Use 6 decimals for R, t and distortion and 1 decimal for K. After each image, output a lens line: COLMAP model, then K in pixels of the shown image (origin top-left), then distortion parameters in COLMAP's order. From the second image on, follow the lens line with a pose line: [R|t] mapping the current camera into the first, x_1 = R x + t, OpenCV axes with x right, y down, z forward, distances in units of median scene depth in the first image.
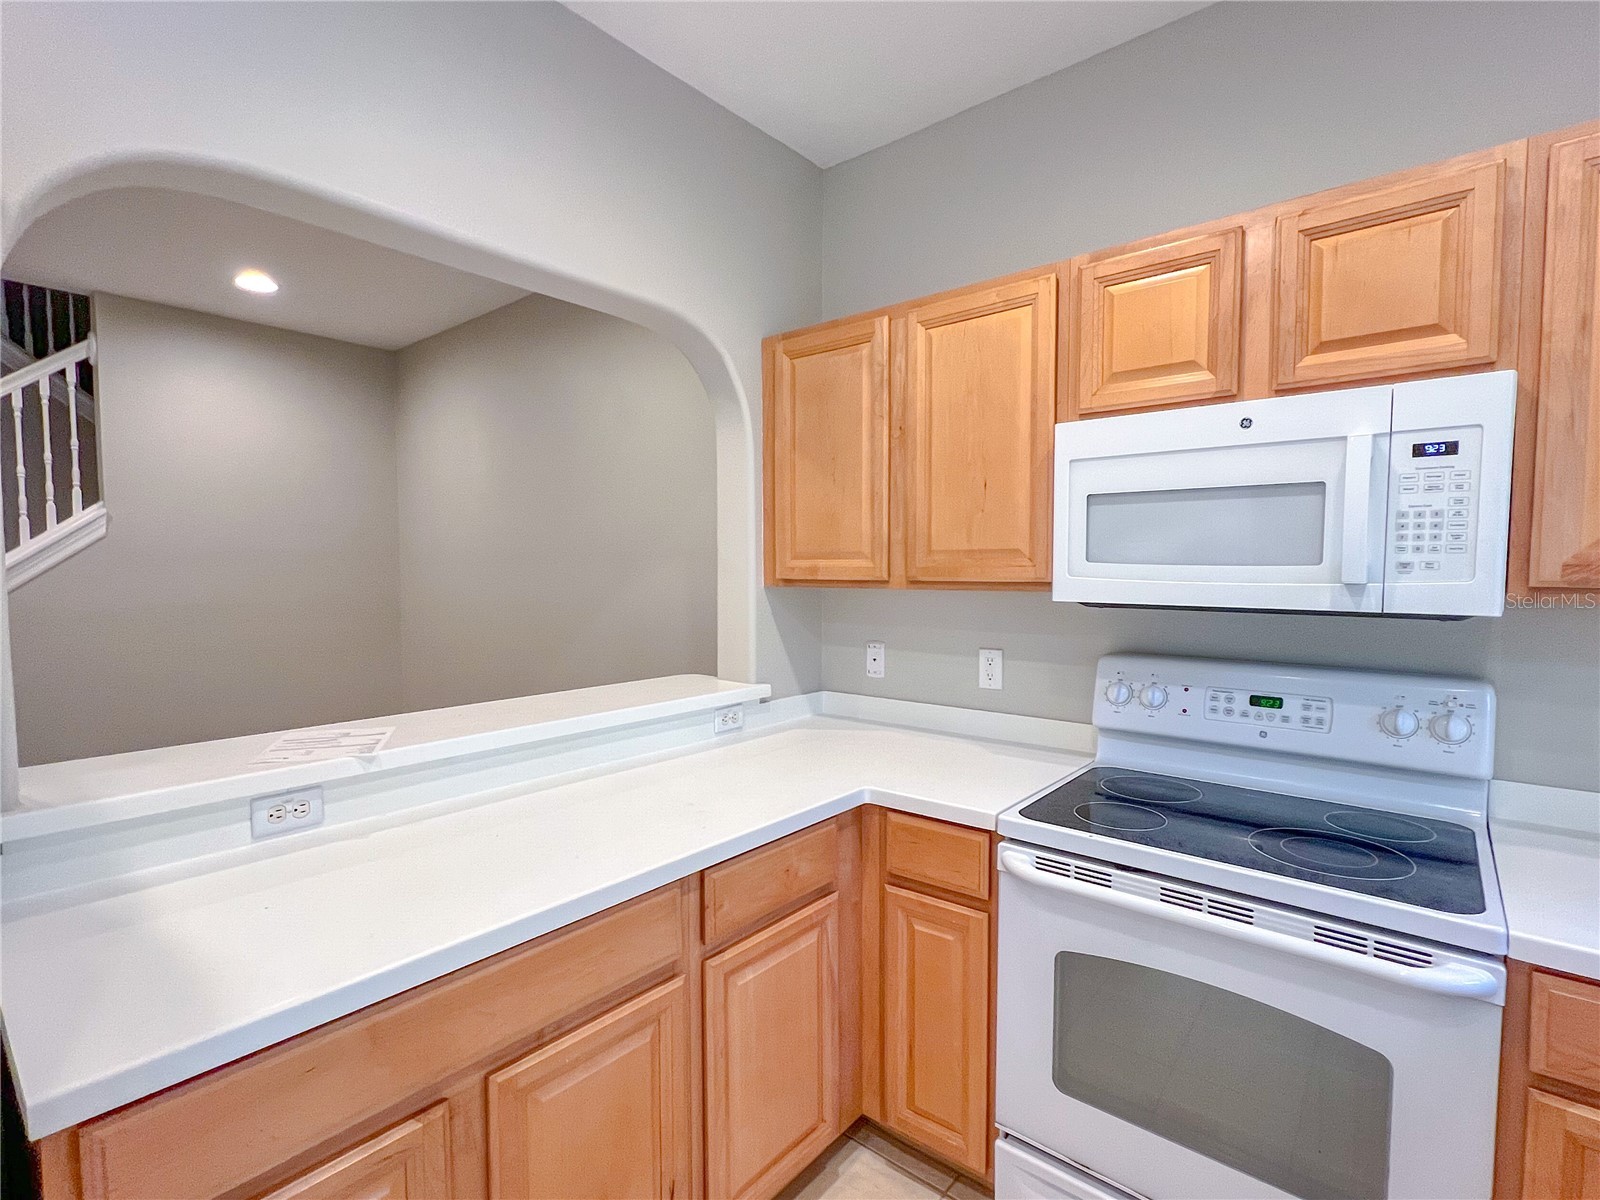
lens RADIAL K [[761.5, 0, 800.3], [0, 761.5, 606.5], [0, 0, 1]] dist [-0.004997, -0.001398]
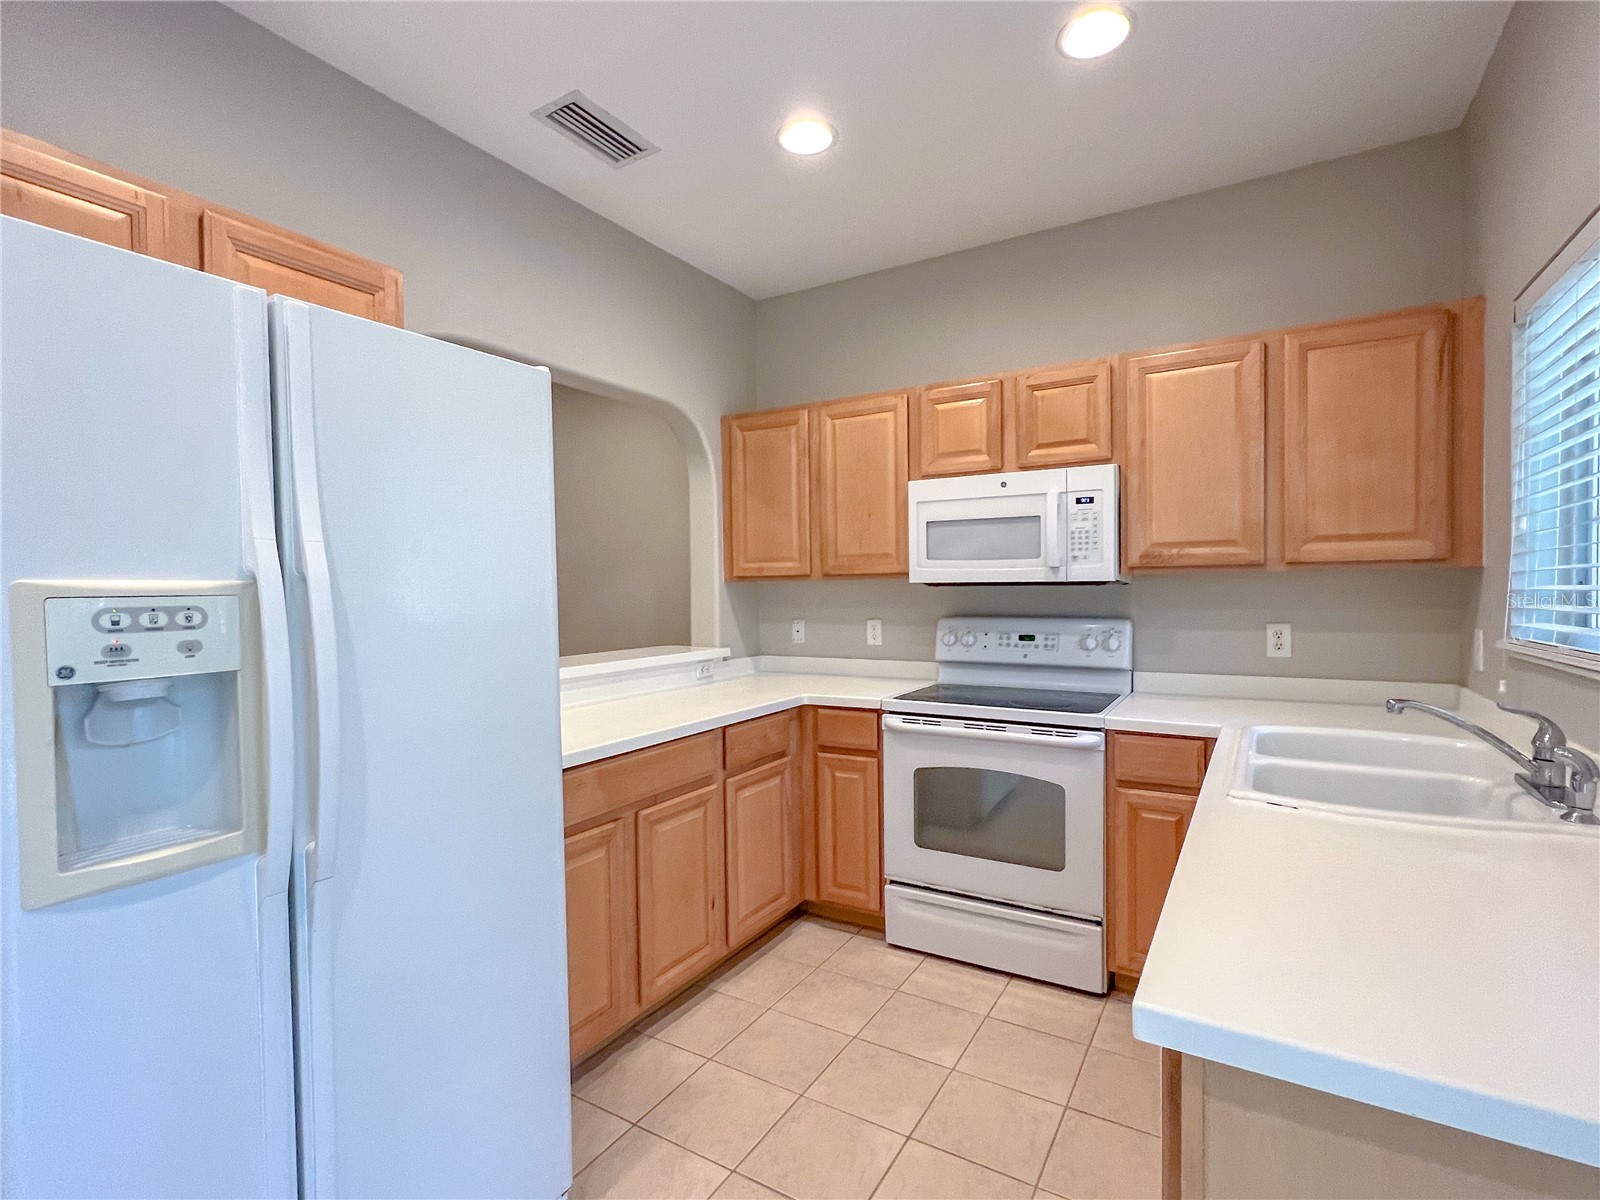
lens RADIAL K [[761.5, 0, 800.1], [0, 761.5, 602.3], [0, 0, 1]] dist [-0.004997, -0.001398]
pose [[0.987630, -0.014073, 0.156171, -0.194049], [0.019263, 0.999310, -0.031770, 0.092115], [-0.155616, 0.034385, 0.987219, -0.703033]]
